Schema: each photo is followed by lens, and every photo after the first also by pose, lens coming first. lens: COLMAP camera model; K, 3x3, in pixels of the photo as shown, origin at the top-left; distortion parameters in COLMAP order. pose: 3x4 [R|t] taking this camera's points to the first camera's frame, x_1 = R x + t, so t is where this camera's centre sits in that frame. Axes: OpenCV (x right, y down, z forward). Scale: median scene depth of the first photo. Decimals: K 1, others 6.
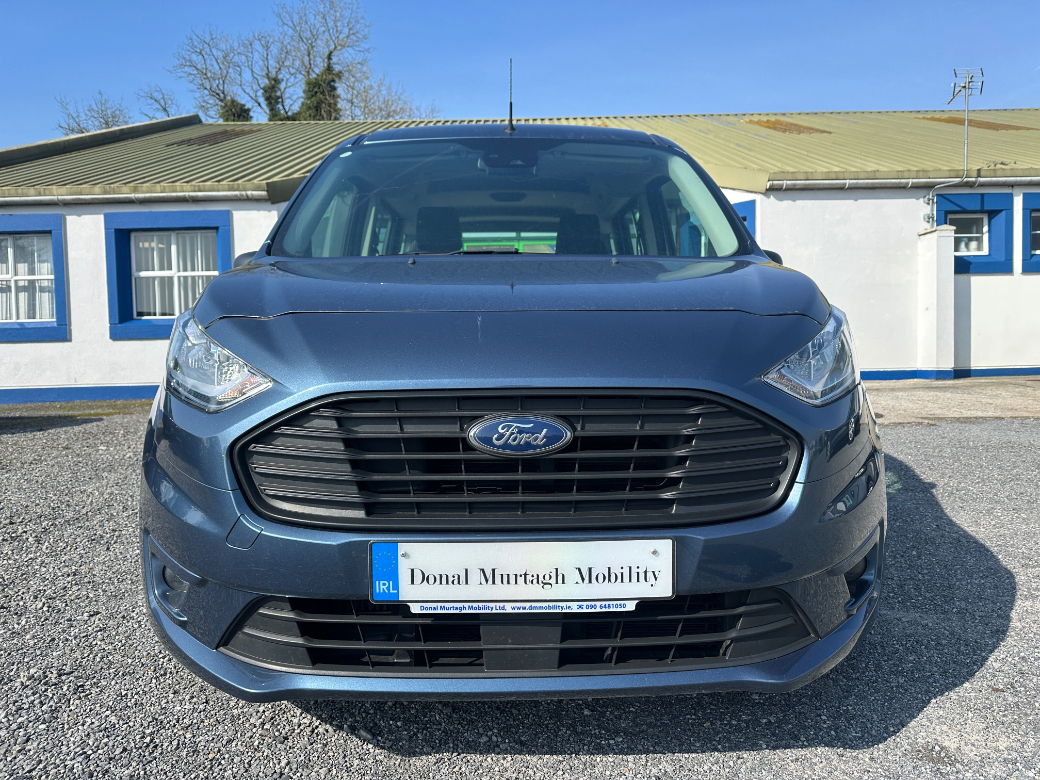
lens RADIAL K [[723.4, 0, 520.0], [0, 723.4, 390.0], [0, 0, 1]] dist [0.037910, -0.004452]
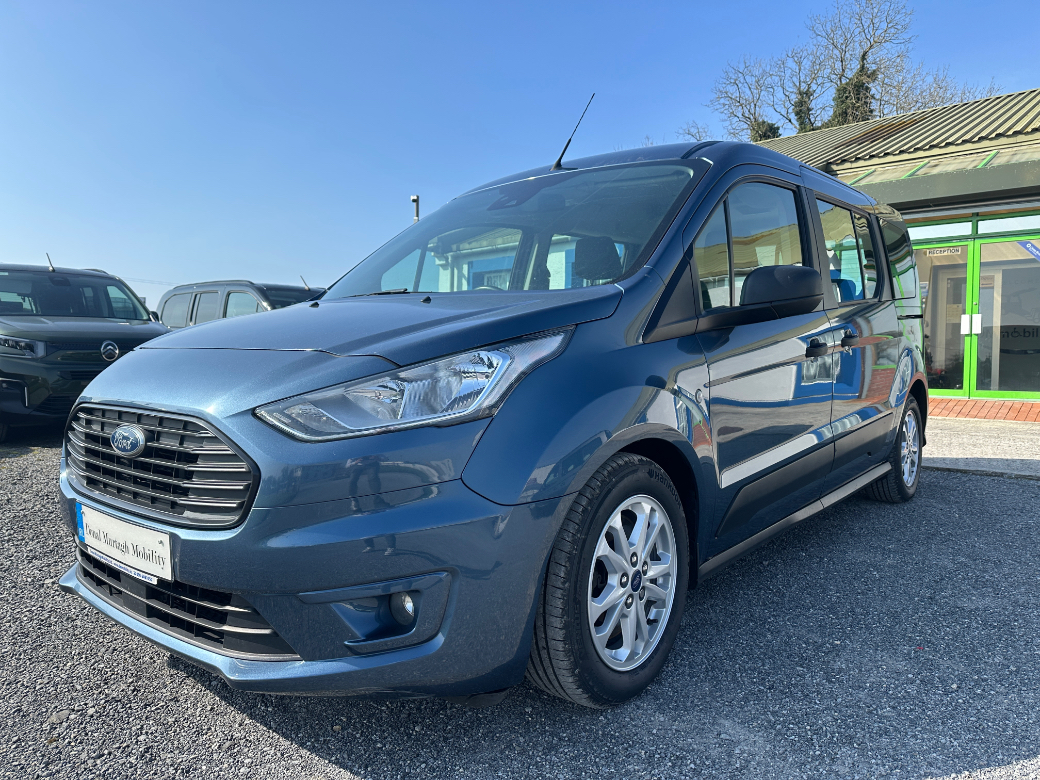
lens RADIAL K [[730.7, 0, 514.3], [0, 730.7, 391.7], [0, 0, 1]] dist [0.006157, -0.004808]
pose [[0.774071, 0.056233, -0.630597, 1.441968], [-0.068382, 0.997647, 0.005025, -0.089802], [0.629396, 0.039232, 0.776094, 0.373107]]
